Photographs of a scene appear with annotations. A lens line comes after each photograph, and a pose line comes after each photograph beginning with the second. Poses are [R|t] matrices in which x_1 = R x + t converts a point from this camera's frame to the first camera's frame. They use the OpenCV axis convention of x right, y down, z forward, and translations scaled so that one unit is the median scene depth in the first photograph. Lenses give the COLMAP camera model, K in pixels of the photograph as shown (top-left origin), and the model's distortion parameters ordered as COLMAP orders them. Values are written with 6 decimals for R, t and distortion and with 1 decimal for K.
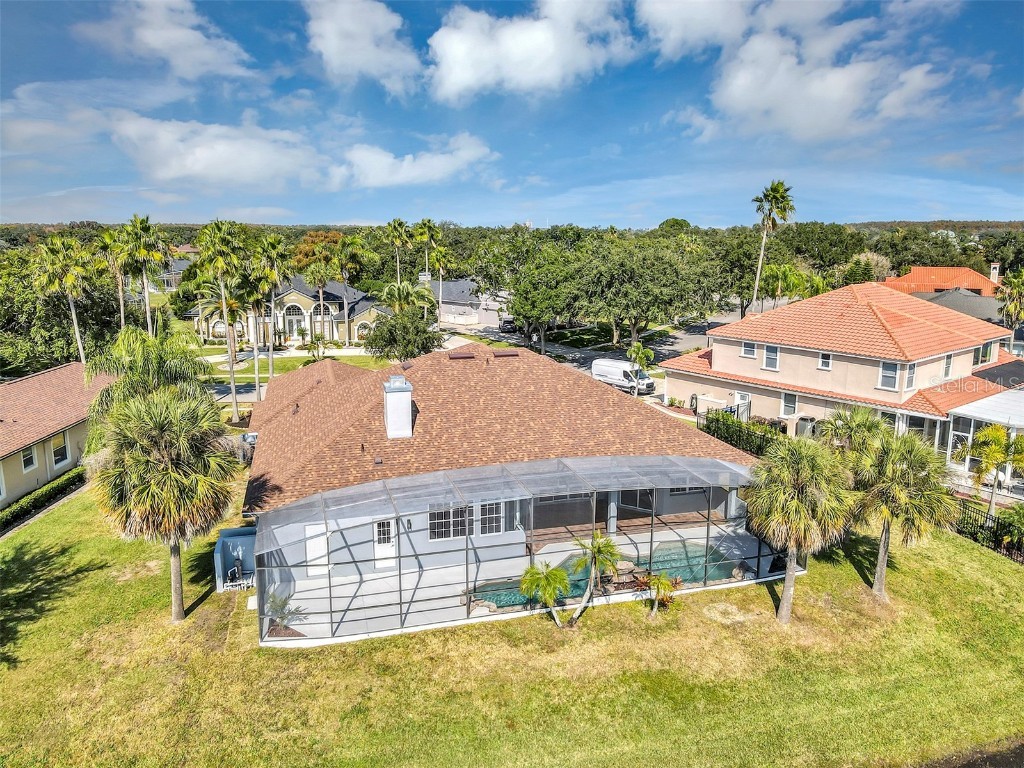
lens RADIAL K [[753.9, 0, 510.1], [0, 753.9, 384.4], [0, 0, 1]] dist [0.004295, 0.016685]
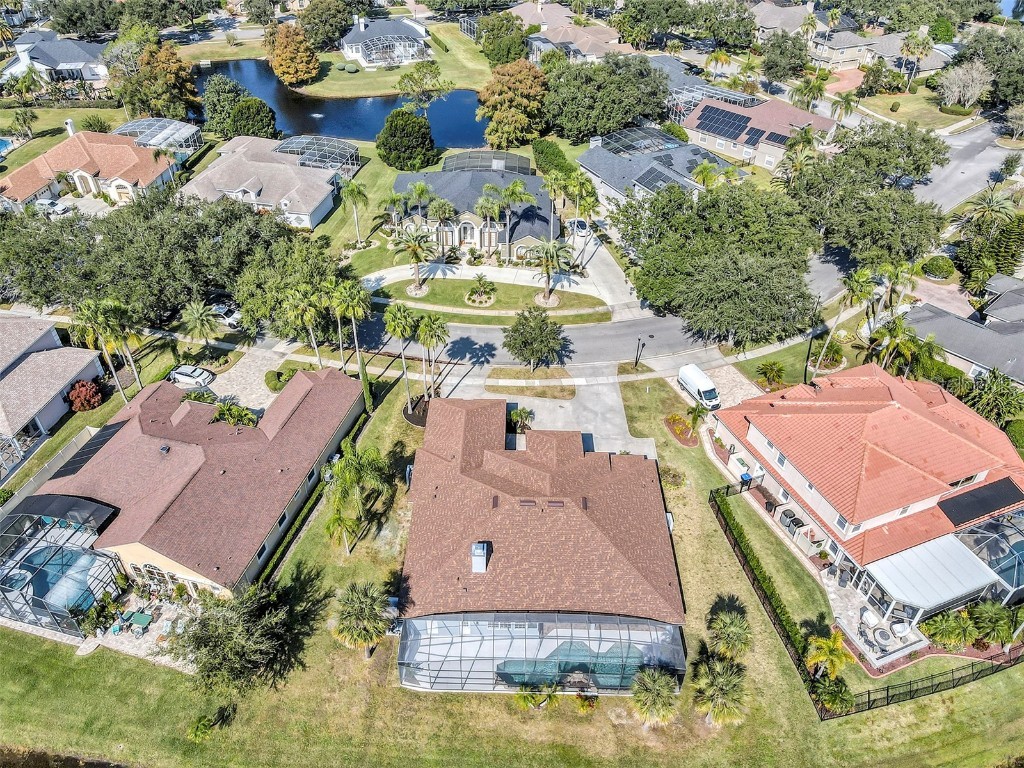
lens RADIAL K [[753.9, 0, 508.2], [0, 753.9, 386.7], [0, 0, 1]] dist [0.004295, 0.016685]
pose [[0.958496, 0.184385, -0.217456, 0.238503], [-0.065854, 0.885279, 0.460375, -1.178090], [0.277395, -0.426947, 0.860679, -0.372931]]
